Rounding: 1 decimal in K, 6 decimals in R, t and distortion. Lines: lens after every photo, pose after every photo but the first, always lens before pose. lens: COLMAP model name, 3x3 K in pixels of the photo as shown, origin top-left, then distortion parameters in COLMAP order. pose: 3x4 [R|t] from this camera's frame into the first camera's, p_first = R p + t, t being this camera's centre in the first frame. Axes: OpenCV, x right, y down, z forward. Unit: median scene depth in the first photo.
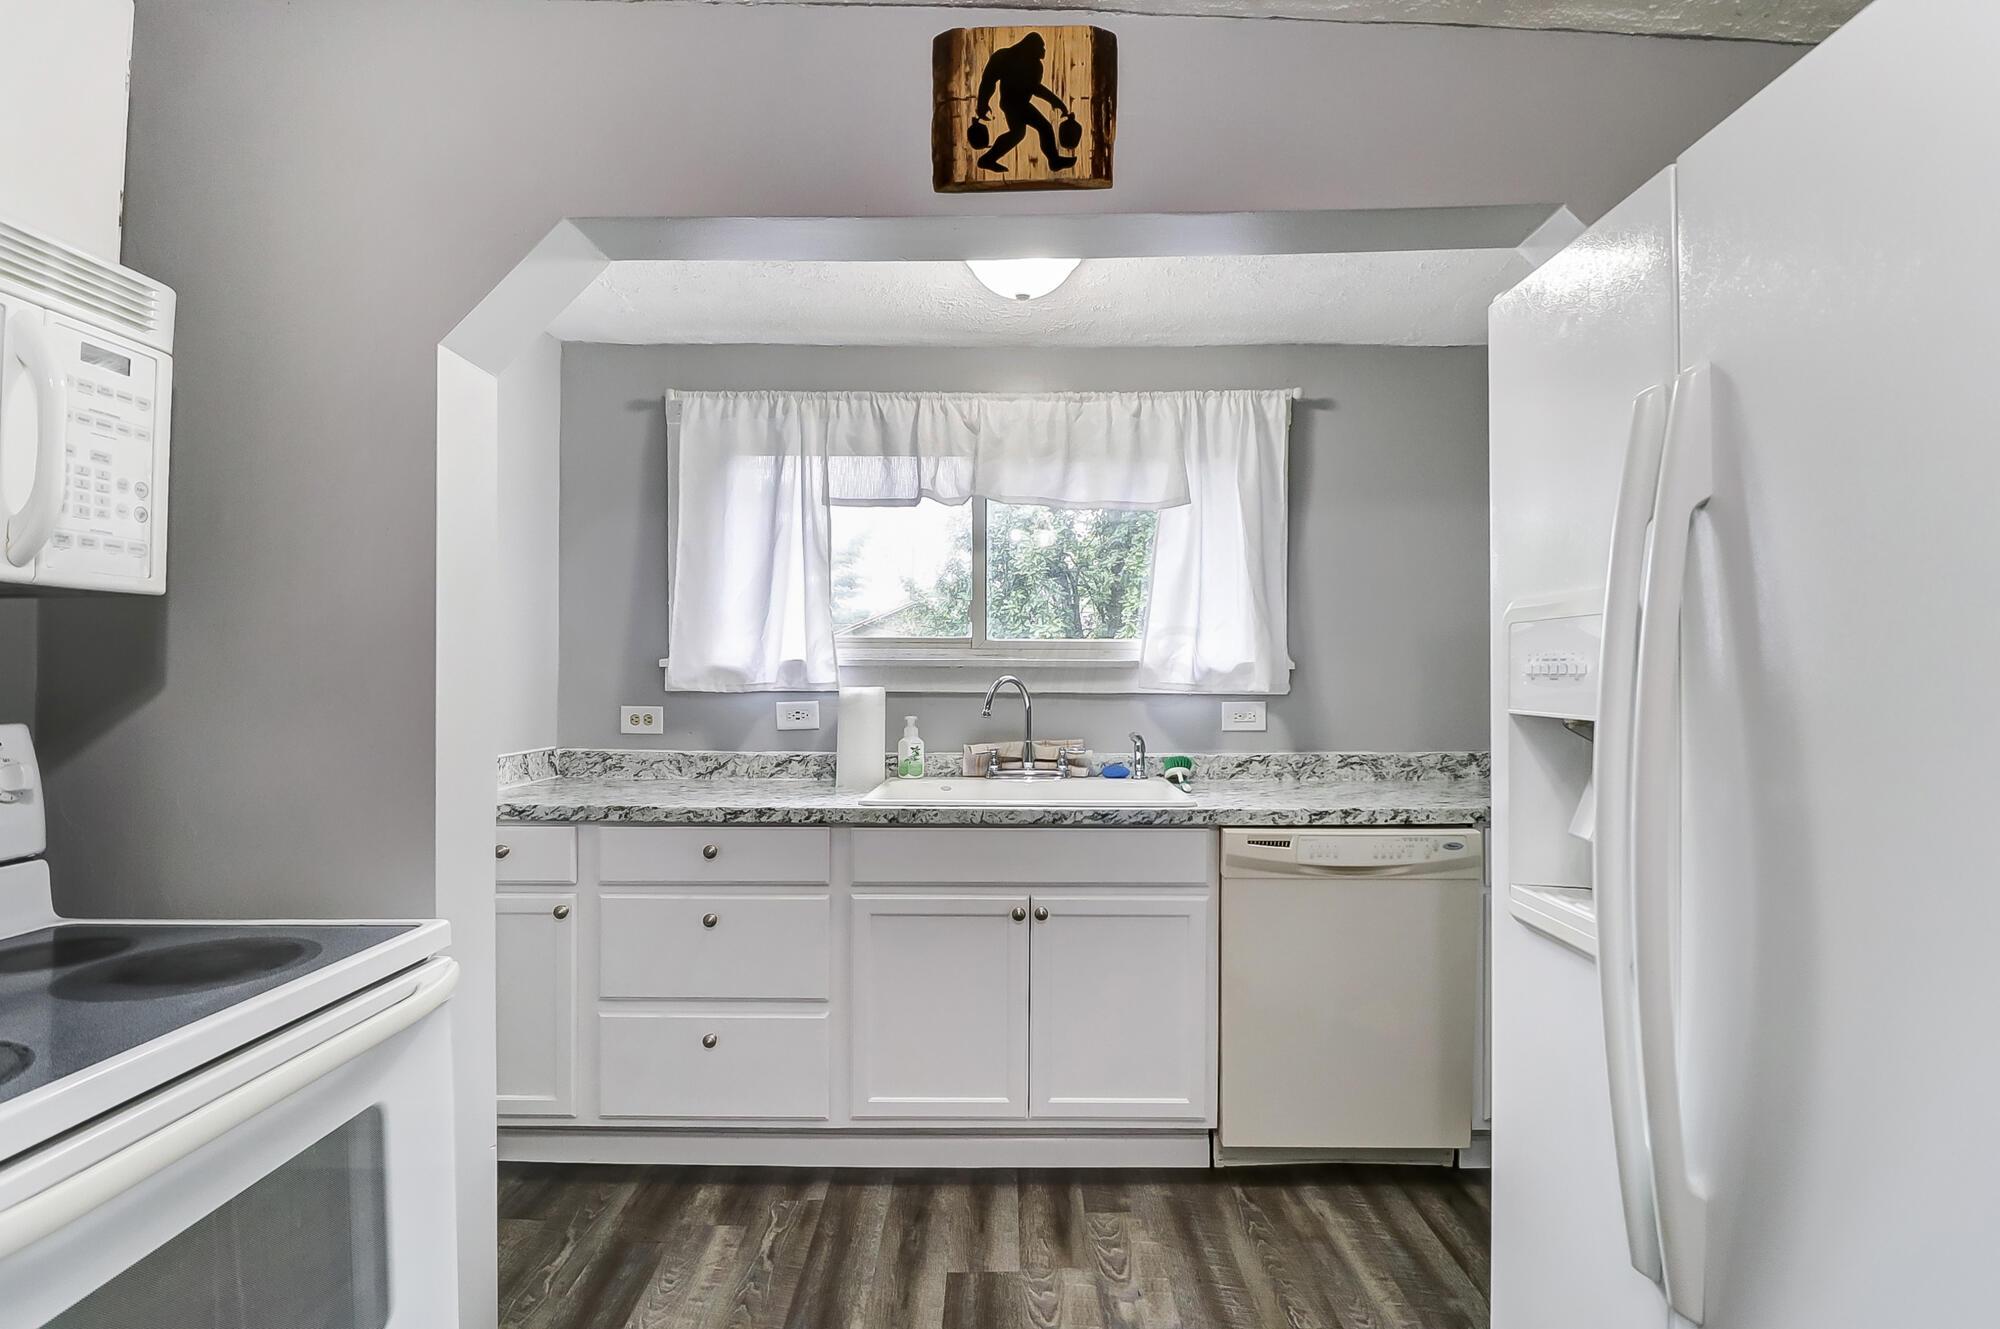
lens RADIAL K [[956.6, 0, 1010.7], [0, 956.6, 679.7], [0, 0, 1]] dist [0.016261, -0.010943]
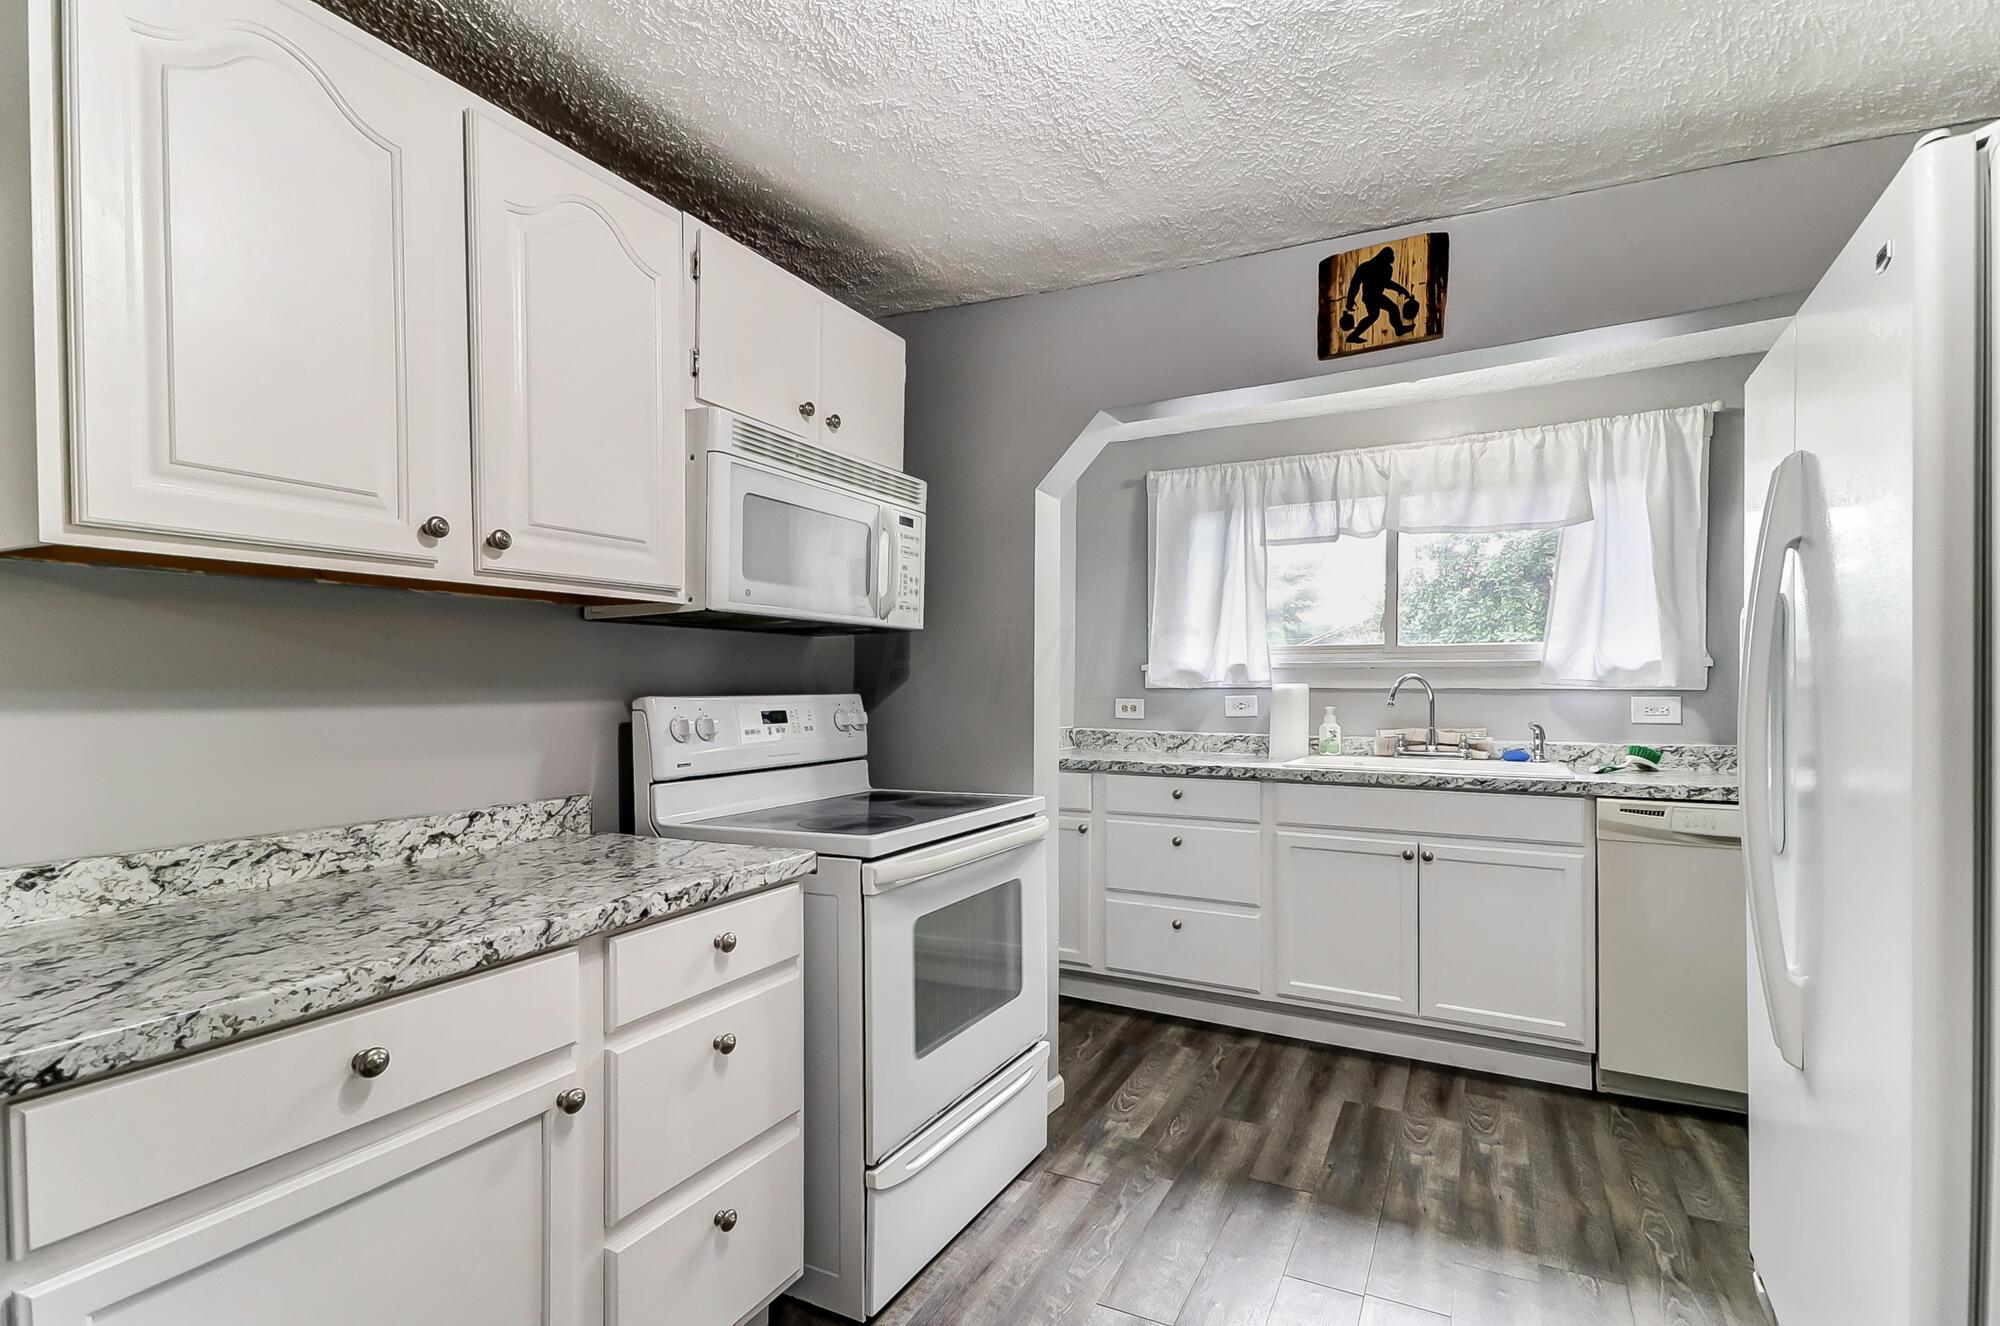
lens RADIAL K [[956.6, 0, 988.0], [0, 956.6, 703.8], [0, 0, 1]] dist [0.016261, -0.010943]
pose [[0.879687, 0.005355, -0.475523, 0.123775], [-0.001264, 0.999959, 0.008923, 0.028513], [0.475551, -0.007248, 0.879658, -0.413315]]
